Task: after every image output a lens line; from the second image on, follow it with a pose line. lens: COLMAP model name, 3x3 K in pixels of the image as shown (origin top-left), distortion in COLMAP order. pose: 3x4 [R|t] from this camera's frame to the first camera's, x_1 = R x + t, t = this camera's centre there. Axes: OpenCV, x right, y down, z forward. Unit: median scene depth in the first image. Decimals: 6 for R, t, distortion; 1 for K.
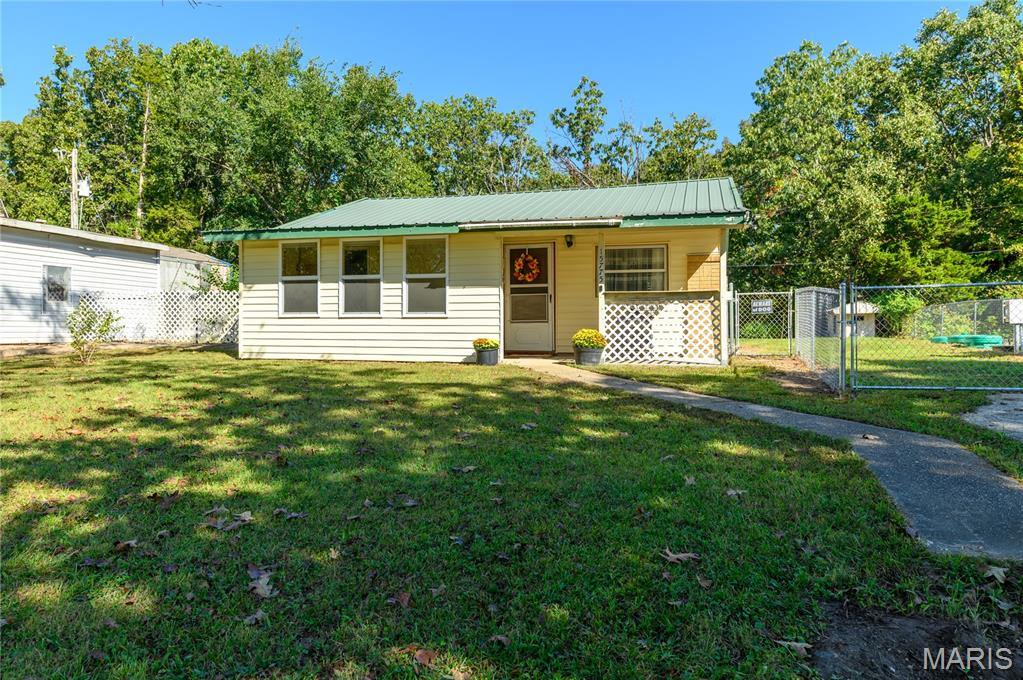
lens RADIAL K [[738.1, 0, 511.5], [0, 738.1, 340.0], [0, 0, 1]] dist [0.005621, -0.001653]
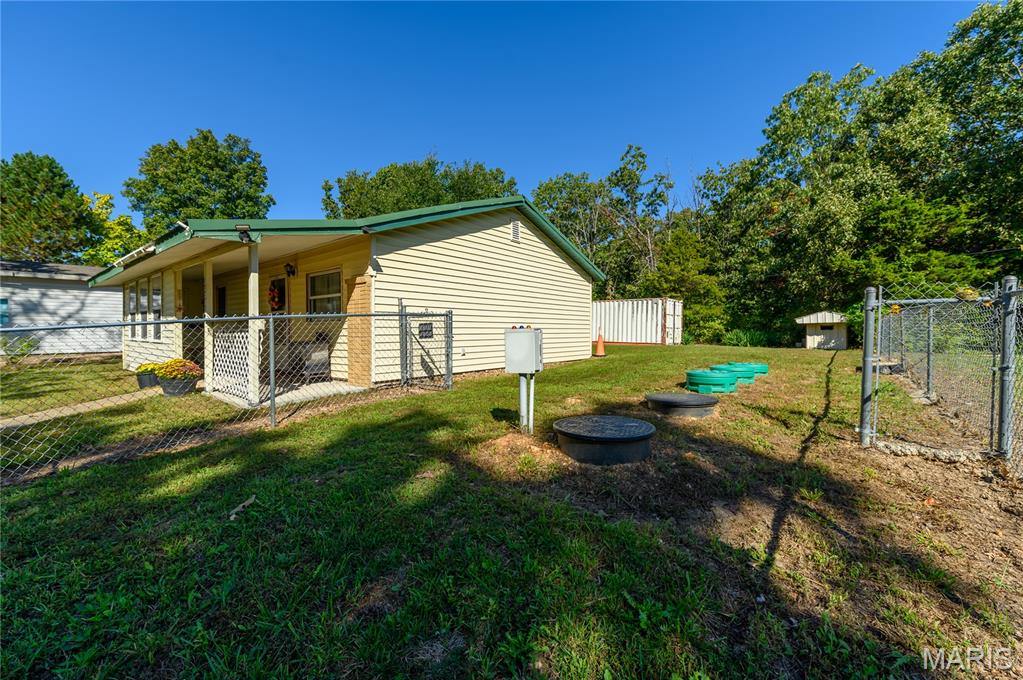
lens RADIAL K [[431.7, 0, 511.5], [0, 431.7, 340.0], [0, 0, 1]] dist [-0.001226, 0.000284]
pose [[0.913601, 0.002092, -0.406607, 0.616662], [0.002822, 0.999930, 0.011487, -0.040718], [0.406602, -0.011642, 0.913531, 0.564928]]
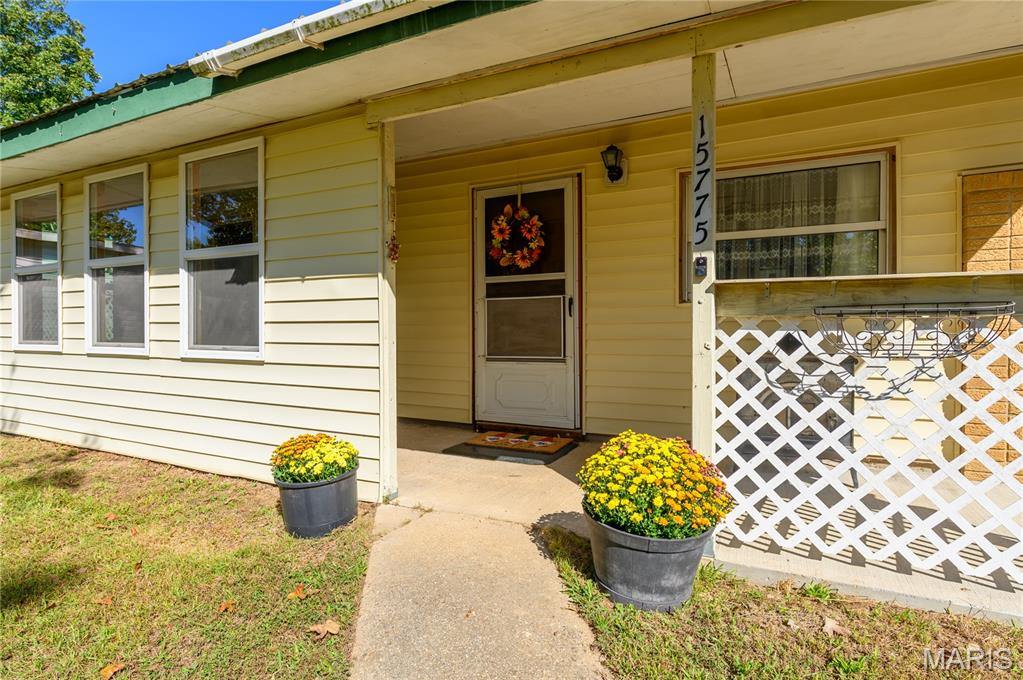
lens RADIAL K [[544.1, 0, 511.5], [0, 544.1, 340.0], [0, 0, 1]] dist [0.005803, 0.000864]
pose [[0.982123, 0.001324, -0.188235, 0.080248], [0.000516, 0.999953, 0.009721, -0.040638], [0.188239, -0.009644, 0.982076, 0.697919]]
